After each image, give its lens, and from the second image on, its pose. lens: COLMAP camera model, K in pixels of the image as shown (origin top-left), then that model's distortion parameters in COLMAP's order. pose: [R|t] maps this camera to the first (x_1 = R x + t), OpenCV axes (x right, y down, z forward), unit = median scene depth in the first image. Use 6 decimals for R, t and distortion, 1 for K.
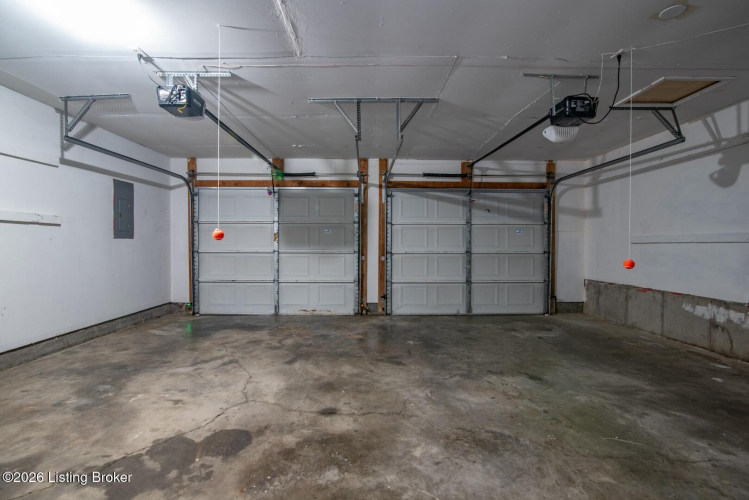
lens RADIAL K [[343.3, 0, 371.9], [0, 343.3, 251.1], [0, 0, 1]] dist [-0.018767, -0.000015]
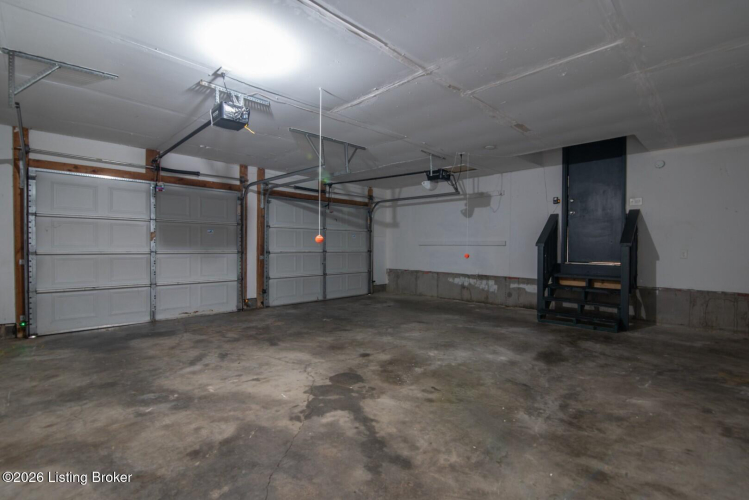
lens RADIAL K [[343.3, 0, 371.9], [0, 343.3, 251.1], [0, 0, 1]] dist [-0.018767, -0.000015]
pose [[0.726144, -0.007150, 0.687505, -0.741634], [0.006221, 0.999973, 0.003830, -0.002213], [-0.687515, 0.001496, 0.726169, -0.090877]]
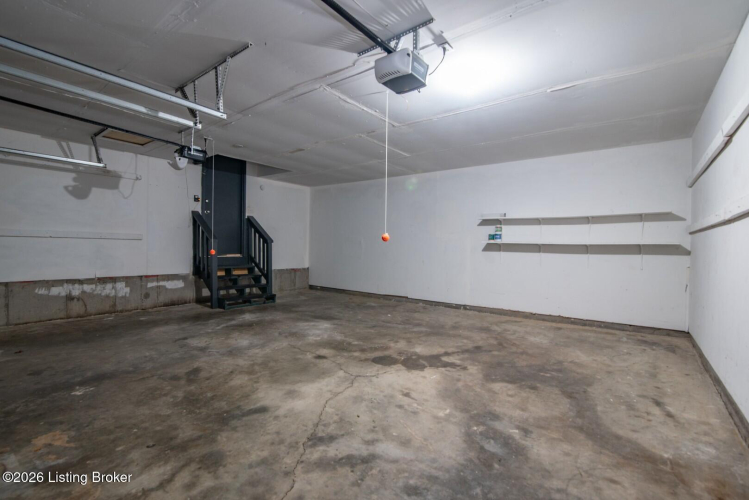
lens RADIAL K [[343.3, 0, 371.9], [0, 343.3, 251.1], [0, 0, 1]] dist [-0.018767, -0.000015]
pose [[-0.778554, -0.022905, 0.627159, -0.774731], [-0.007874, 0.999612, 0.026734, -0.017516], [-0.627528, 0.015876, -0.778432, 1.278616]]
